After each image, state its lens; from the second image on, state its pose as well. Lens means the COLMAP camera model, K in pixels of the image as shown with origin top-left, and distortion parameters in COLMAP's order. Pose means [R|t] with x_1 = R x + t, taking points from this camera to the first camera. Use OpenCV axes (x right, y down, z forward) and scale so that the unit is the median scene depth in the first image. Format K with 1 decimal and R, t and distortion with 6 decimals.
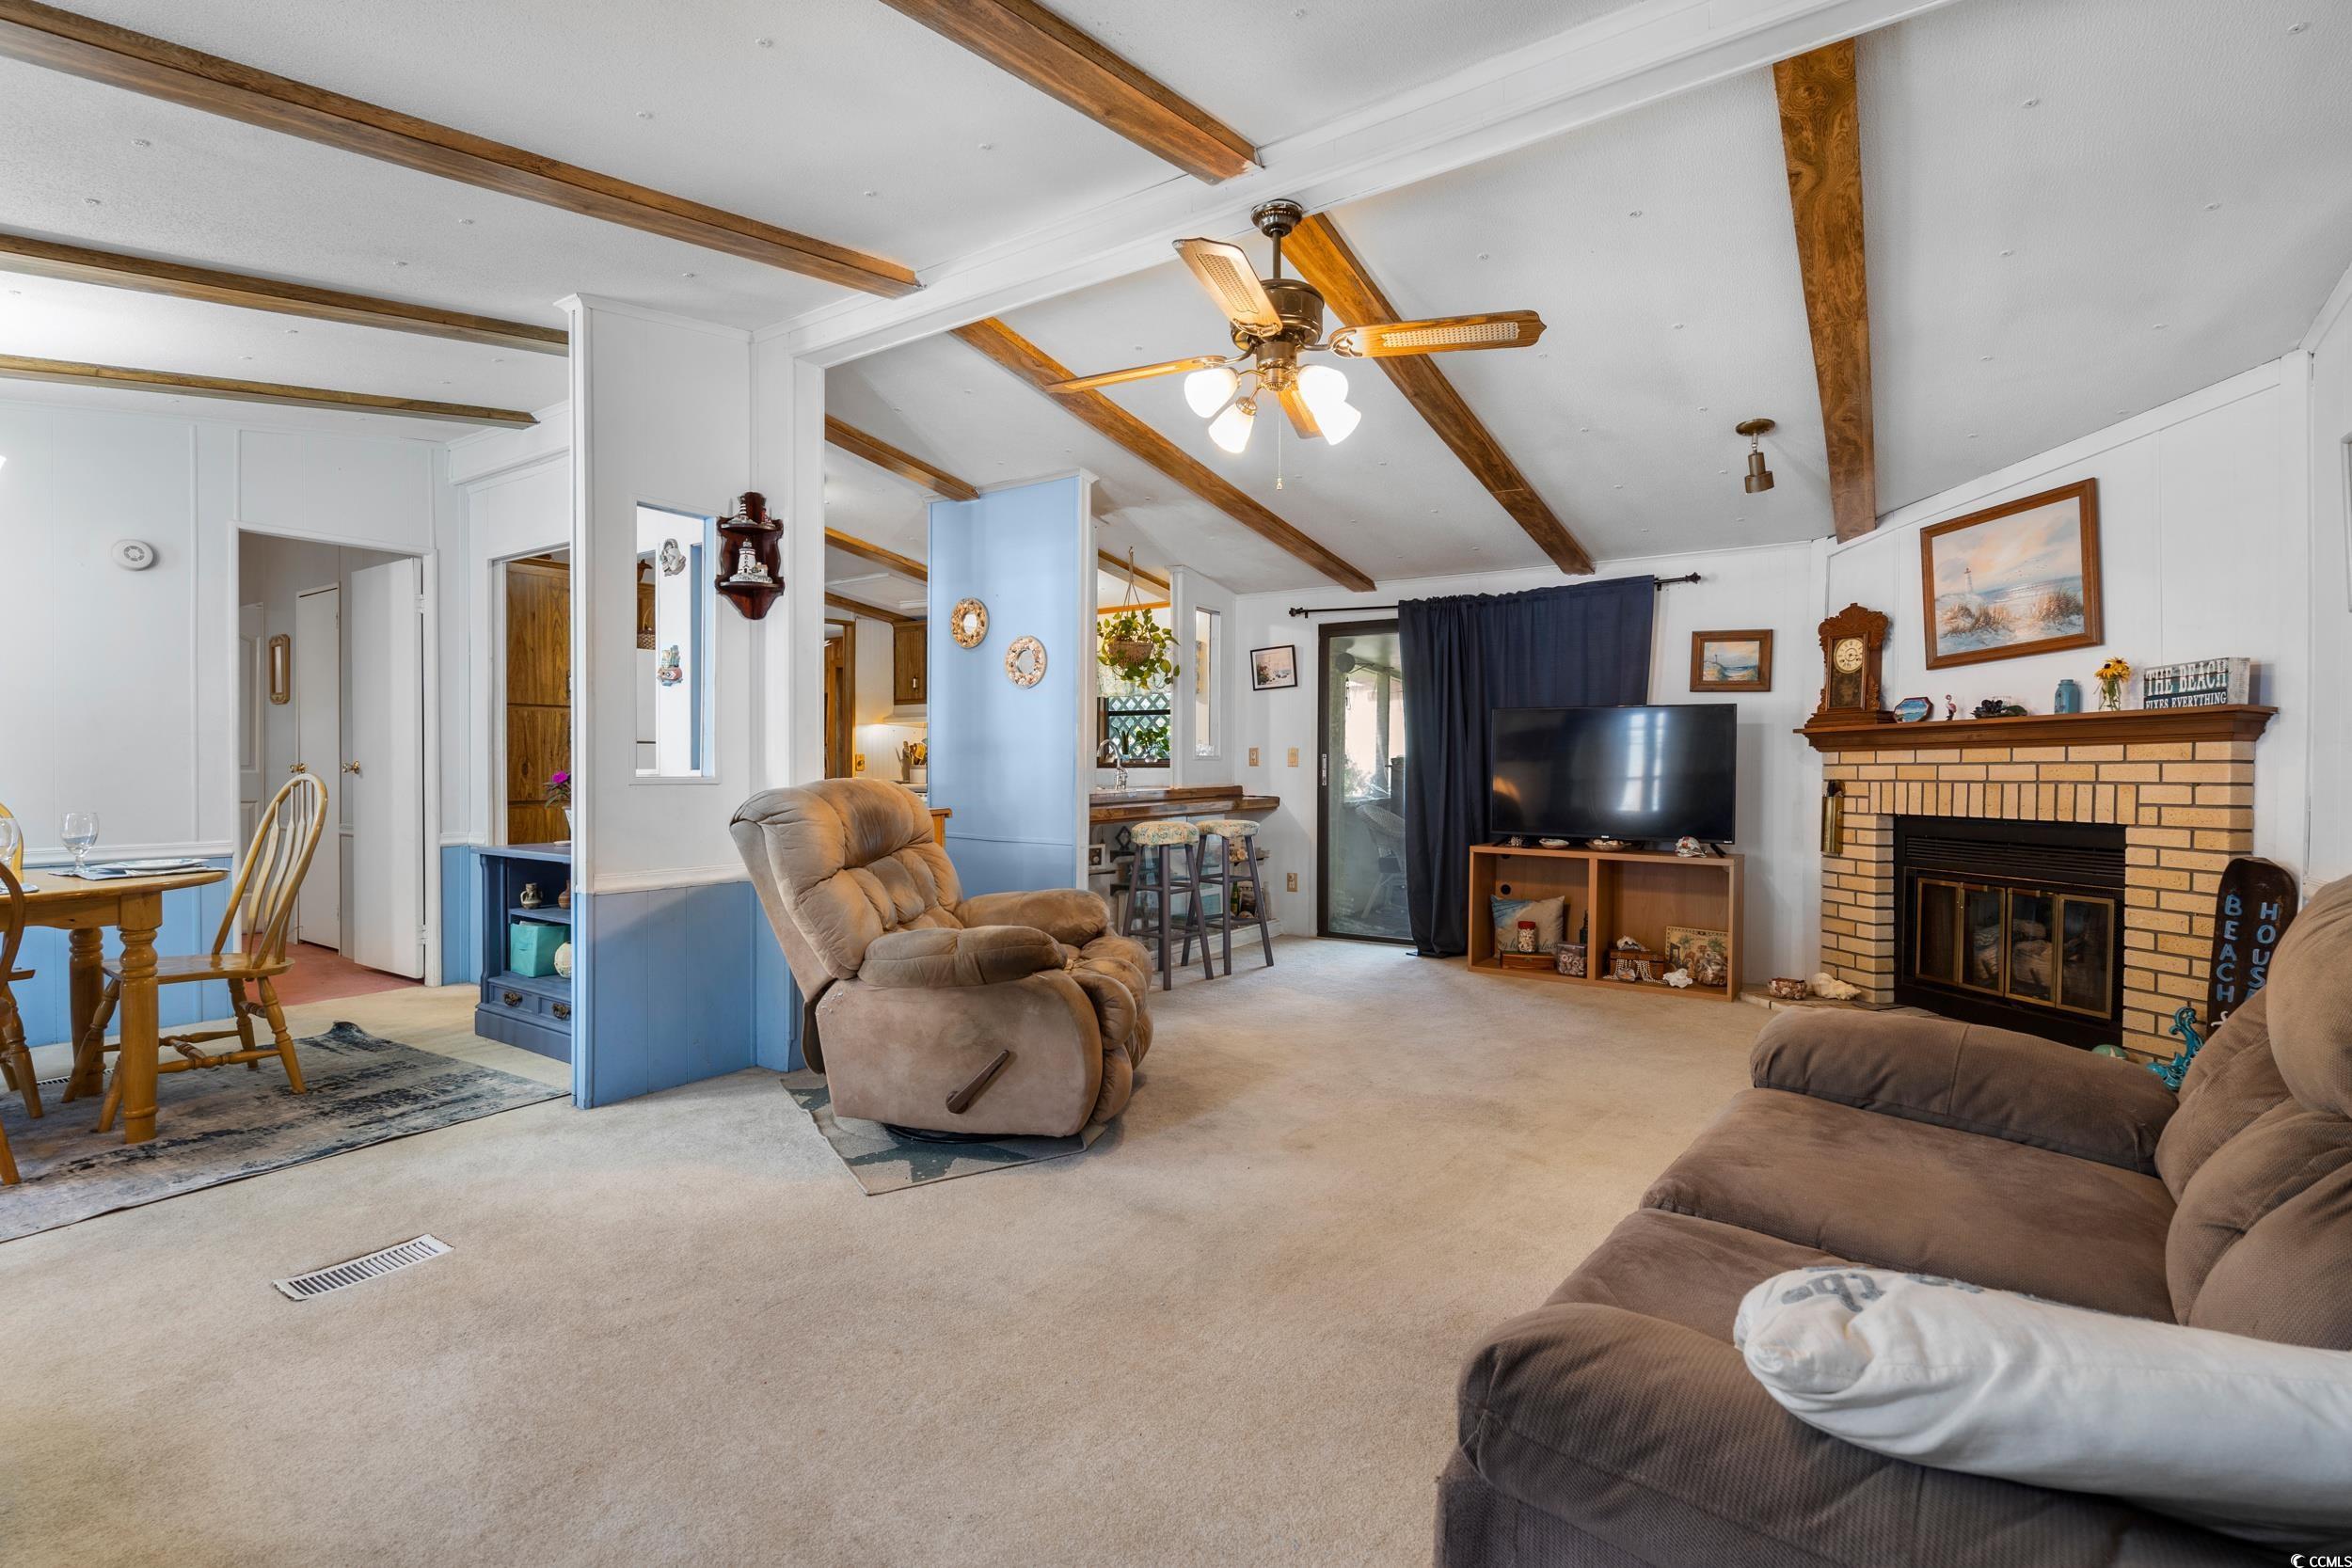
lens RADIAL K [[1073.1, 0, 1159.3], [0, 1073.1, 776.7], [0, 0, 1]] dist [-0.005059, 0.003163]
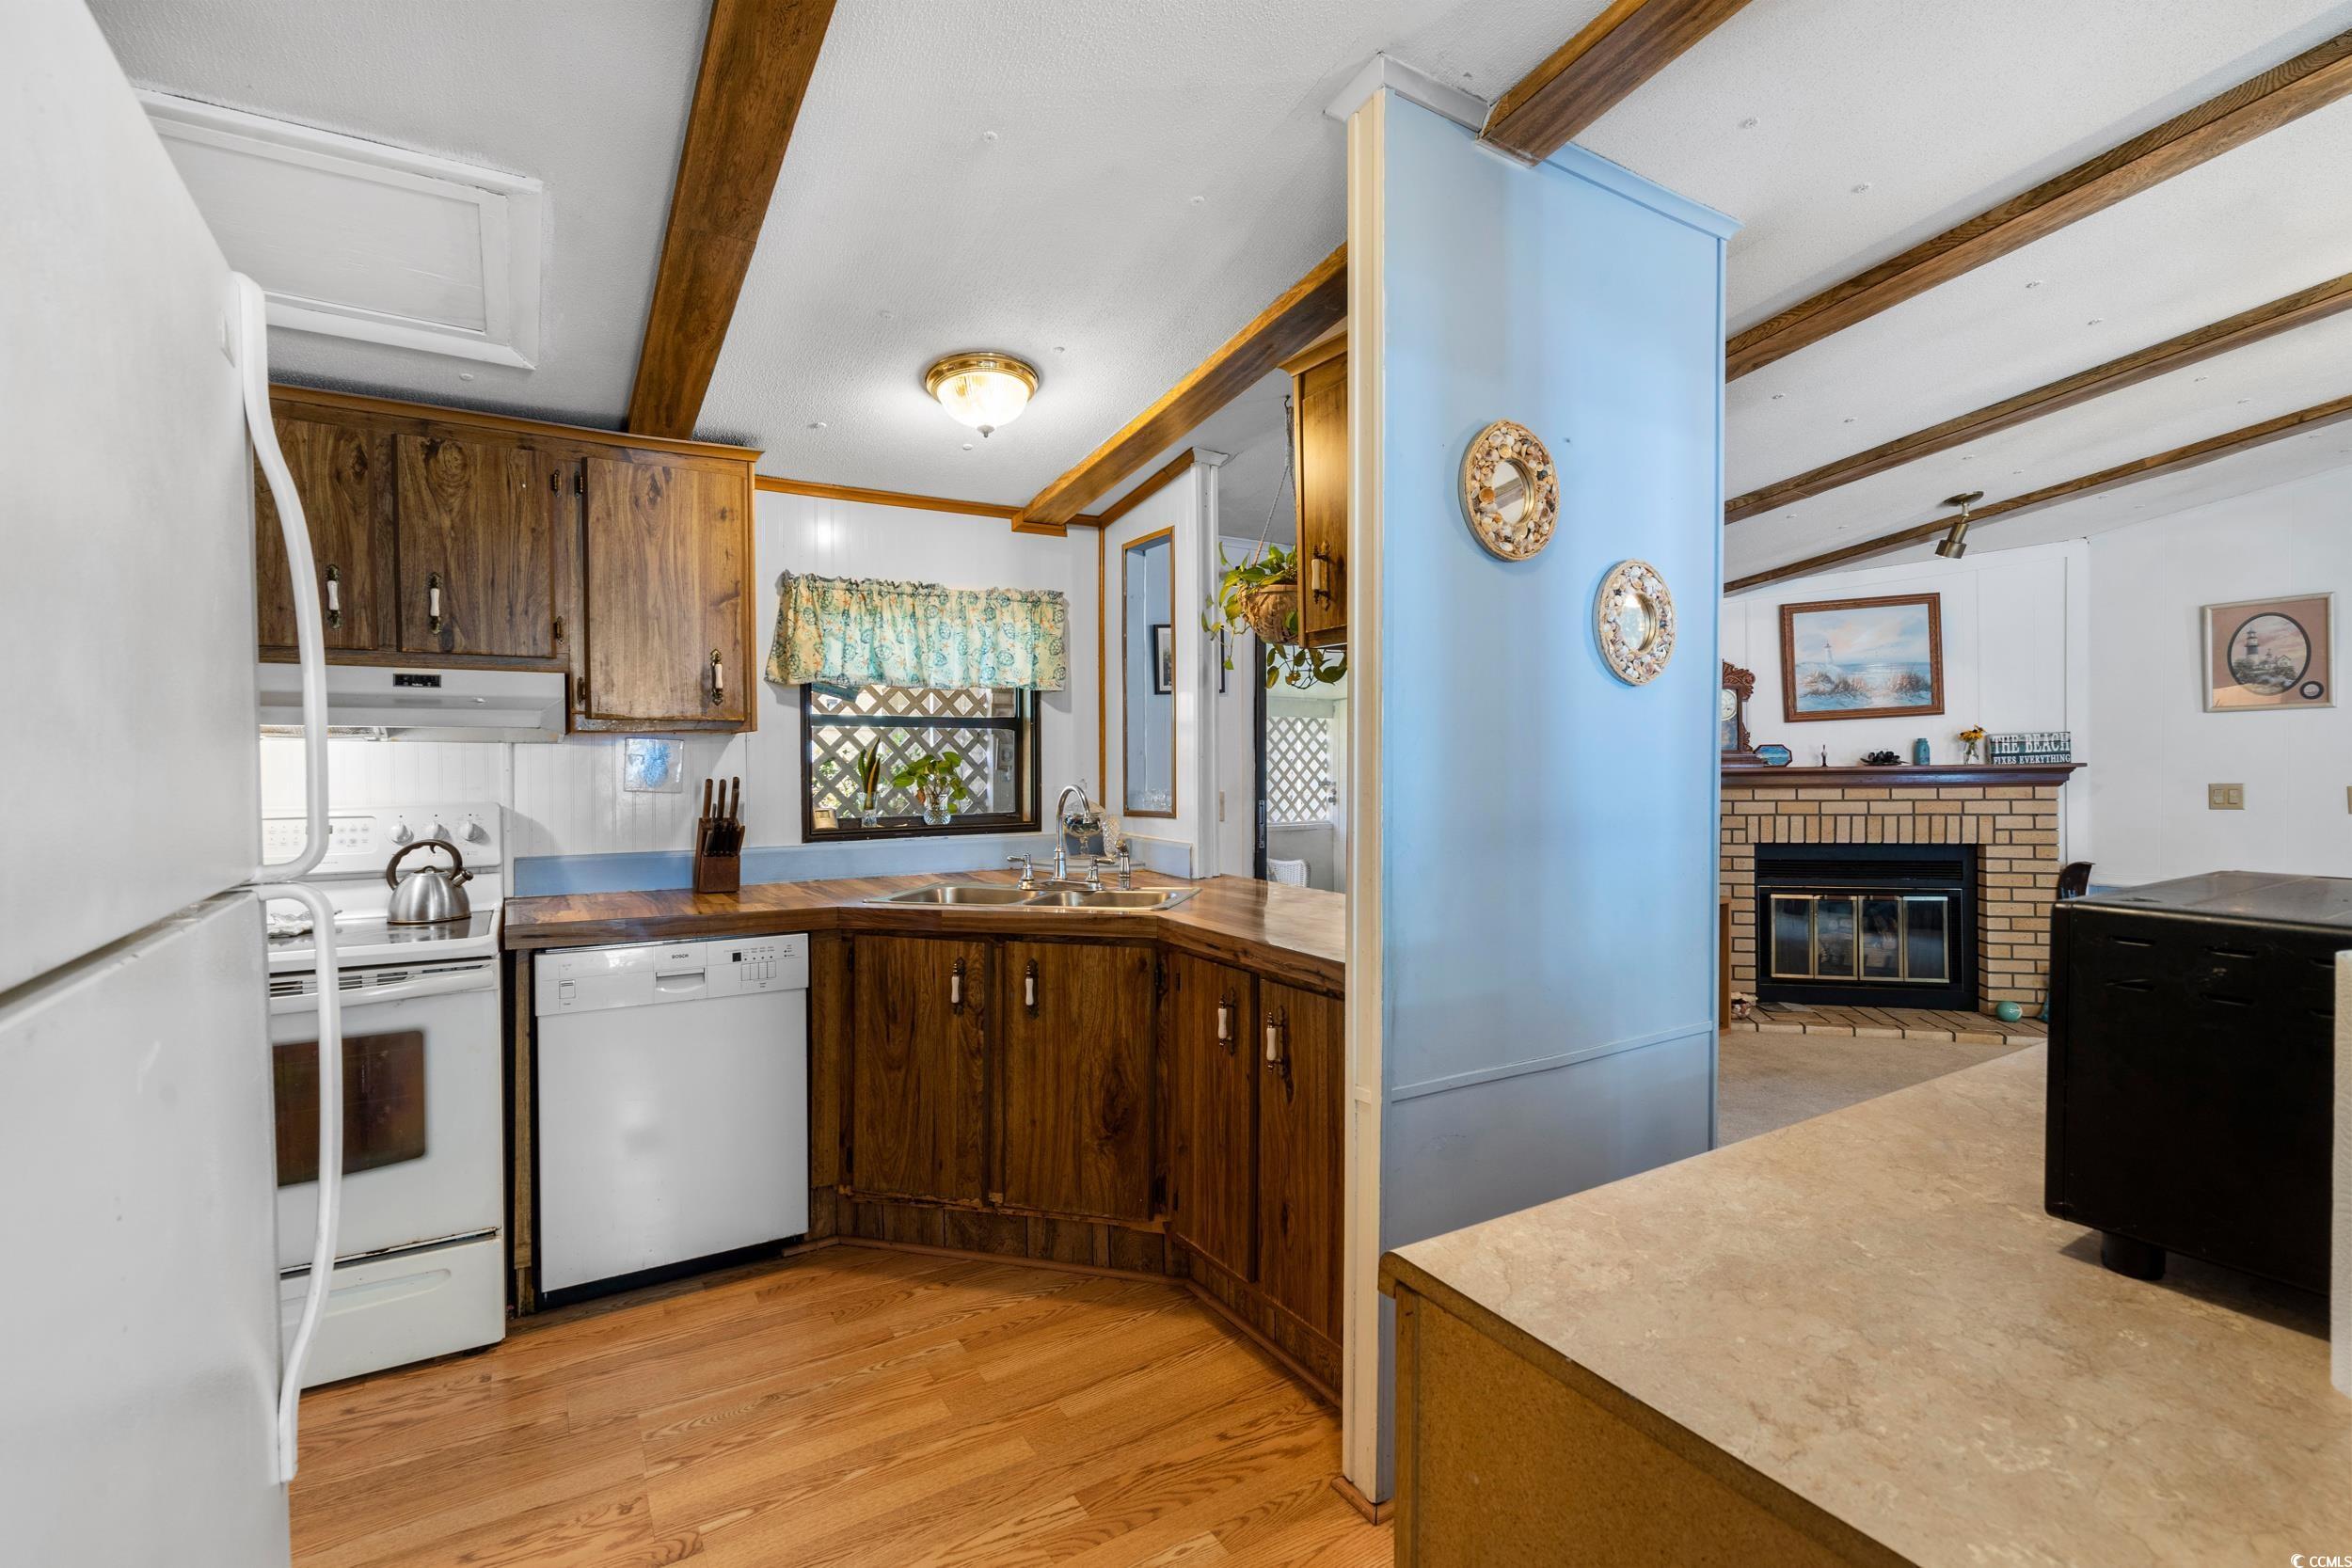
lens RADIAL K [[1073.1, 0, 1166.3], [0, 1073.1, 782.5], [0, 0, 1]] dist [-0.005059, 0.003163]
pose [[0.413138, -0.021281, 0.910420, -0.685918], [0.017082, 0.999732, 0.015617, -0.063548], [-0.910508, 0.009100, 0.413391, 1.154722]]
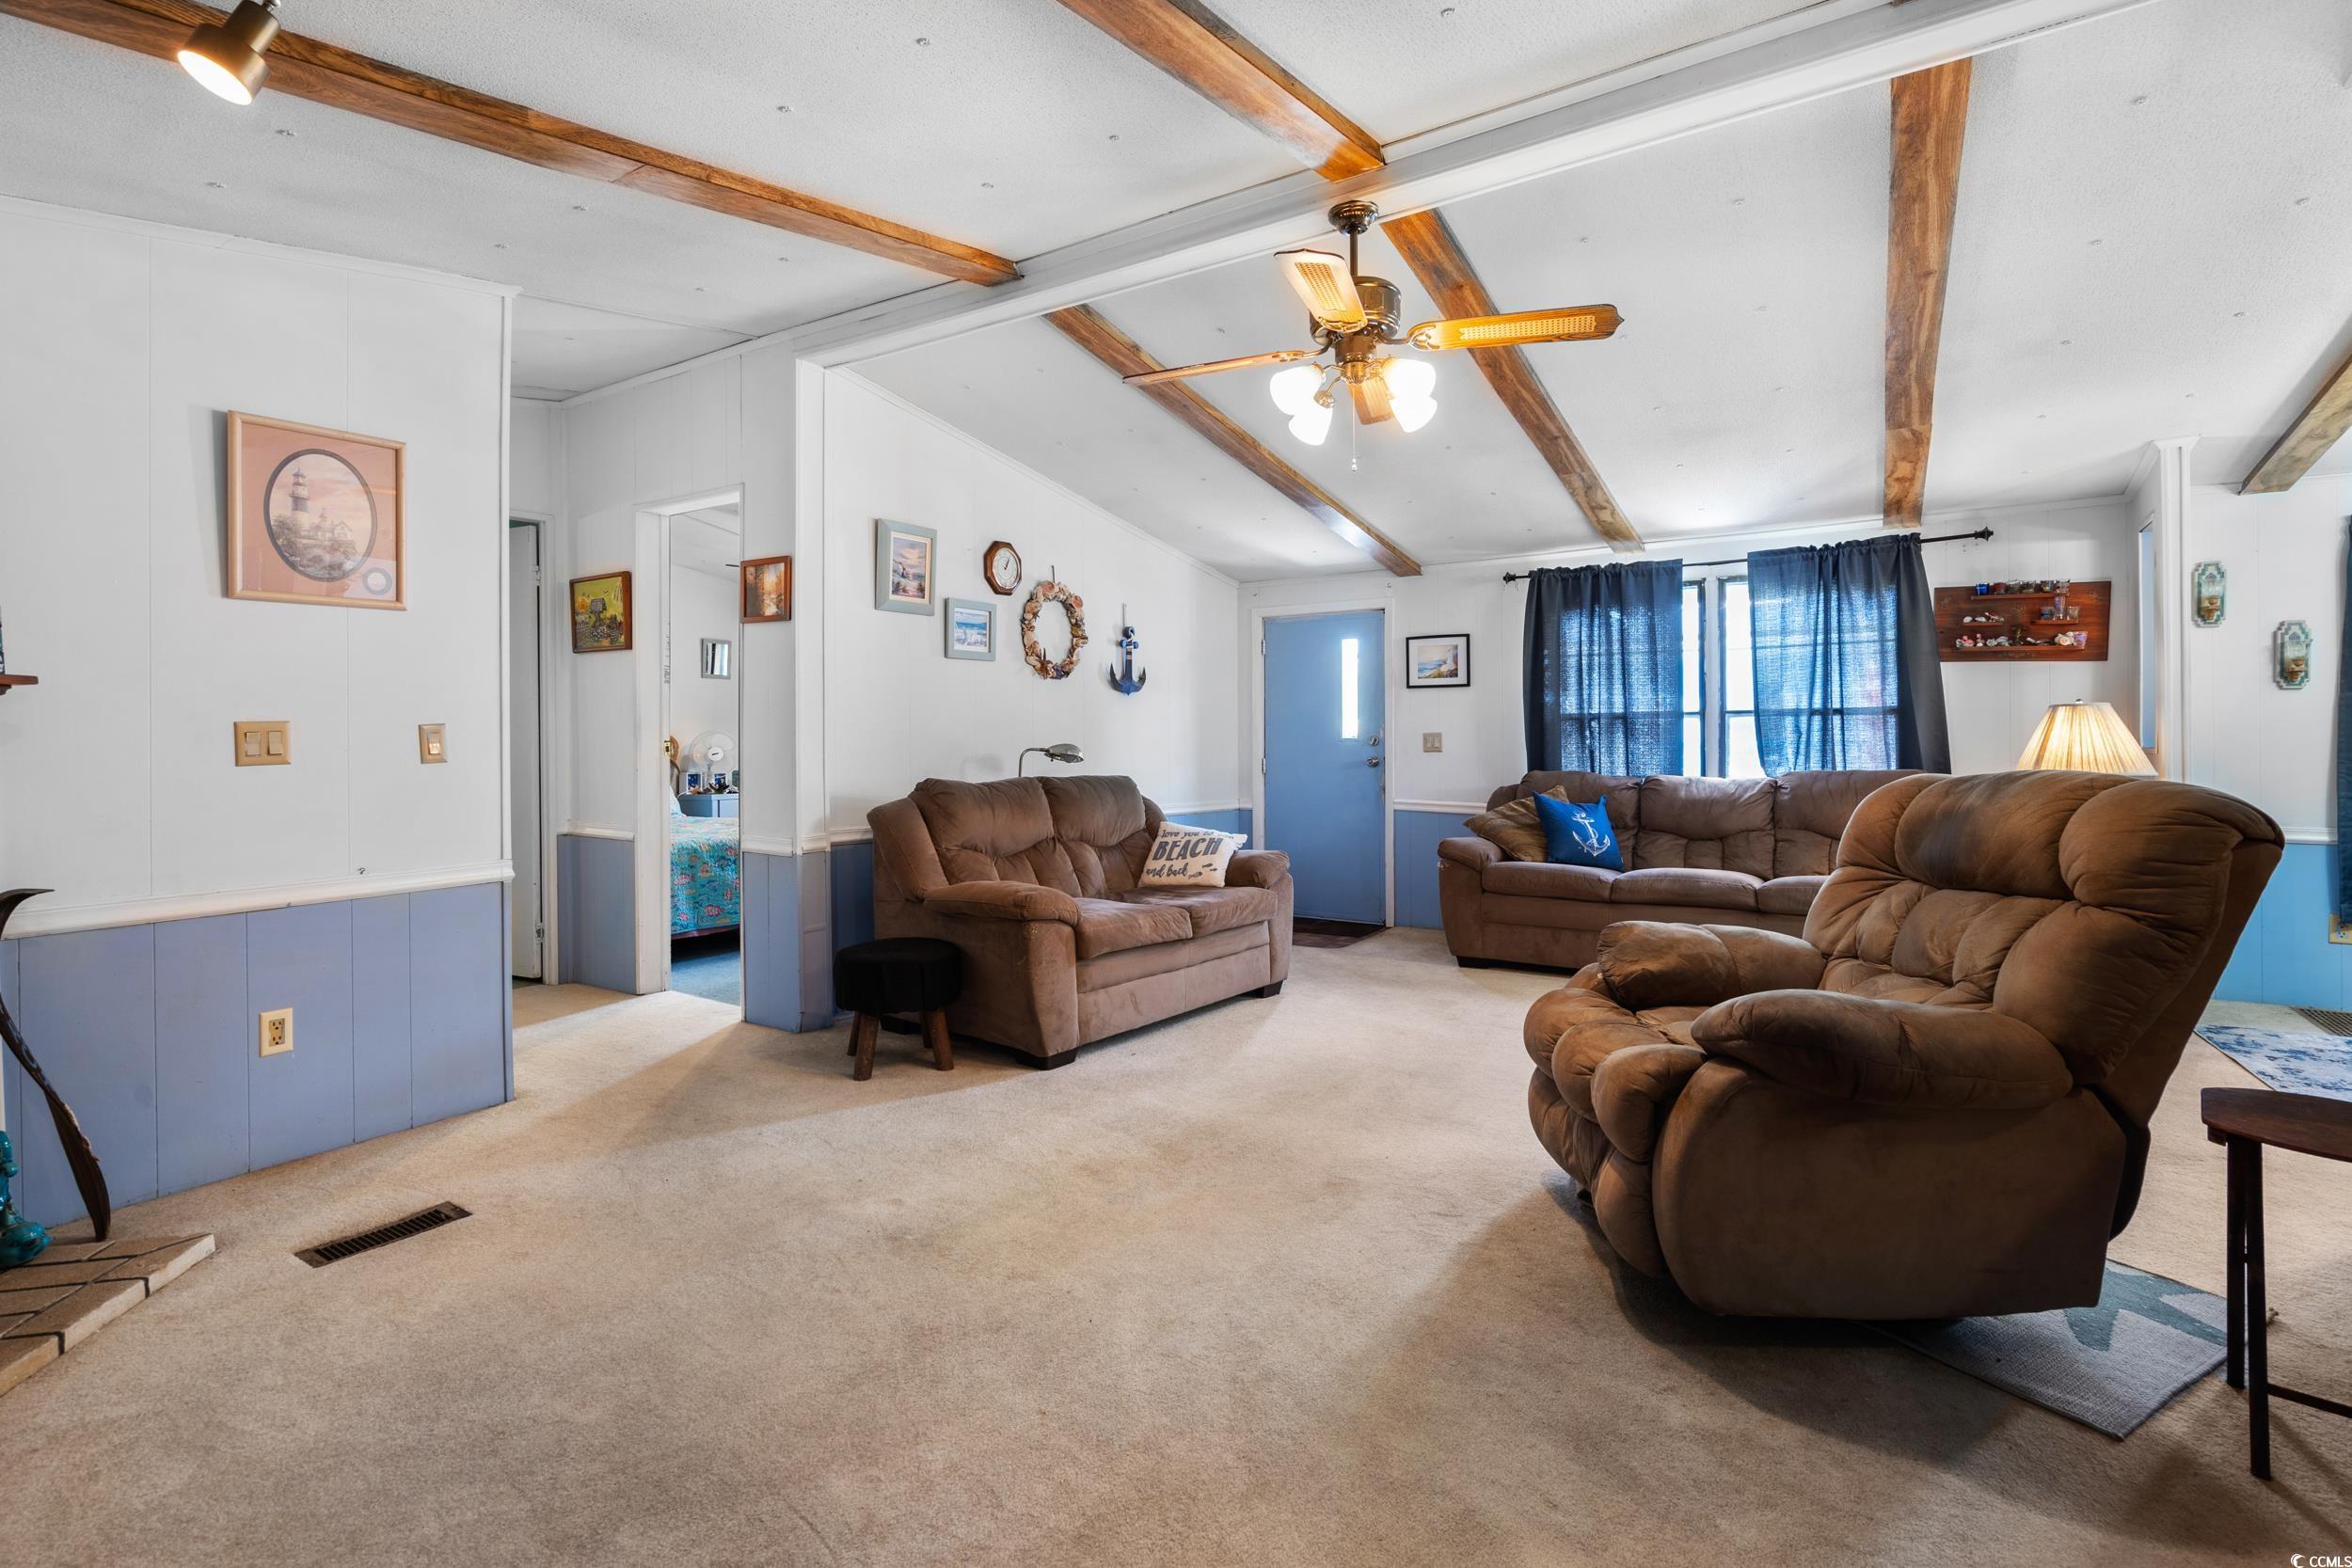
lens RADIAL K [[1073.1, 0, 1153.1], [0, 1073.1, 726.5], [0, 0, 1]] dist [-0.005059, 0.003163]
pose [[-0.999983, 0.005860, 0.000653, 0.193600], [0.005861, 0.999980, 0.002419, -0.023208], [-0.000639, 0.002423, -0.999997, 1.267191]]
